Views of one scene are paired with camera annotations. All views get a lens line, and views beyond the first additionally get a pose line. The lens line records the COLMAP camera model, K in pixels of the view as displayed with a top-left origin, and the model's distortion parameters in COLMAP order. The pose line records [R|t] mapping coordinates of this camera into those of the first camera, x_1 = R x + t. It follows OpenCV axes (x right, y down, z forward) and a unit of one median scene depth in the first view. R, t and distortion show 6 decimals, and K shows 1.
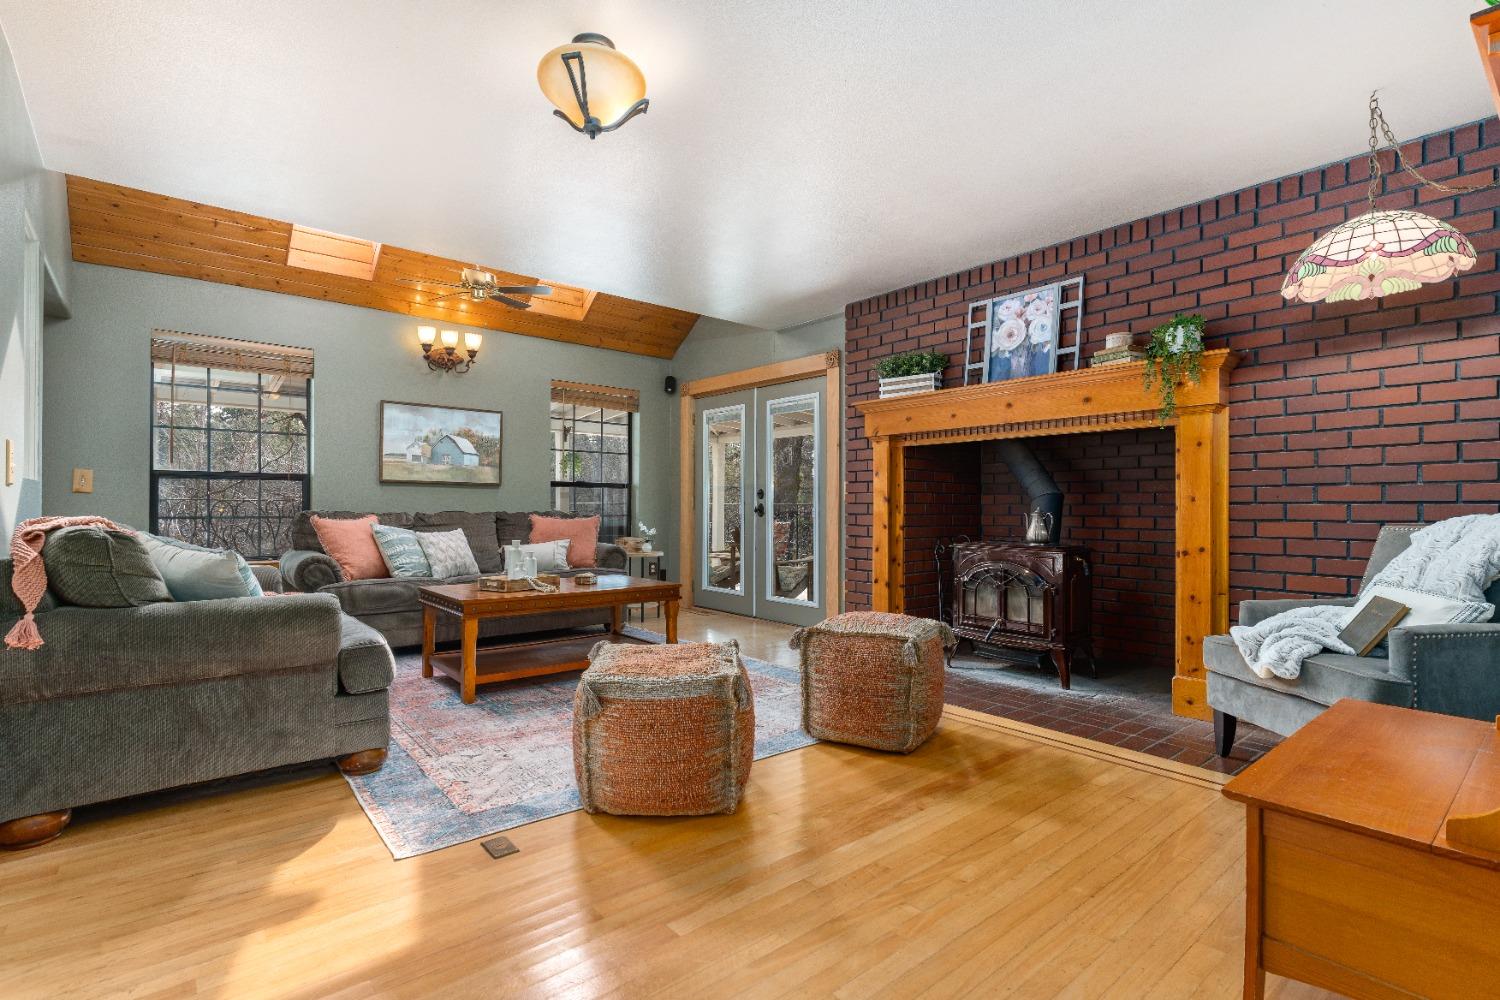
lens RADIAL K [[722.5, 0, 744.5], [0, 722.5, 509.8], [0, 0, 1]] dist [0.002685, 0.001261]
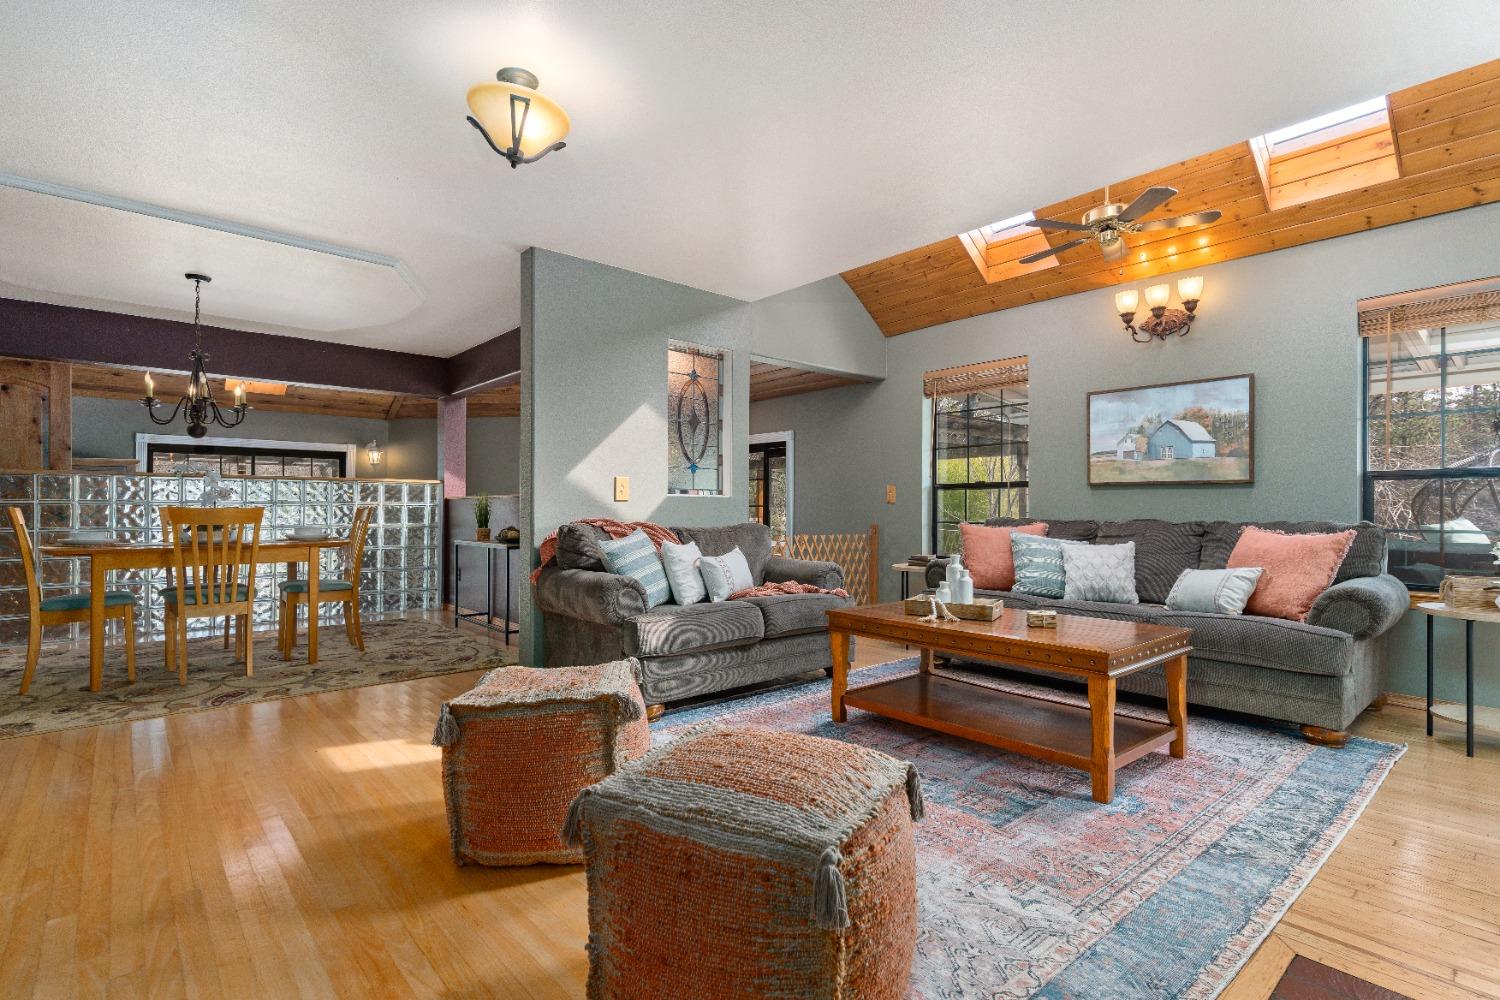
lens RADIAL K [[722.5, 0, 744.5], [0, 722.5, 509.8], [0, 0, 1]] dist [0.002685, 0.001261]
pose [[0.017164, -0.002144, -0.999850, 0.360372], [-0.002946, 0.999993, -0.002195, -0.005534], [0.999848, 0.002983, 0.017157, 0.548195]]
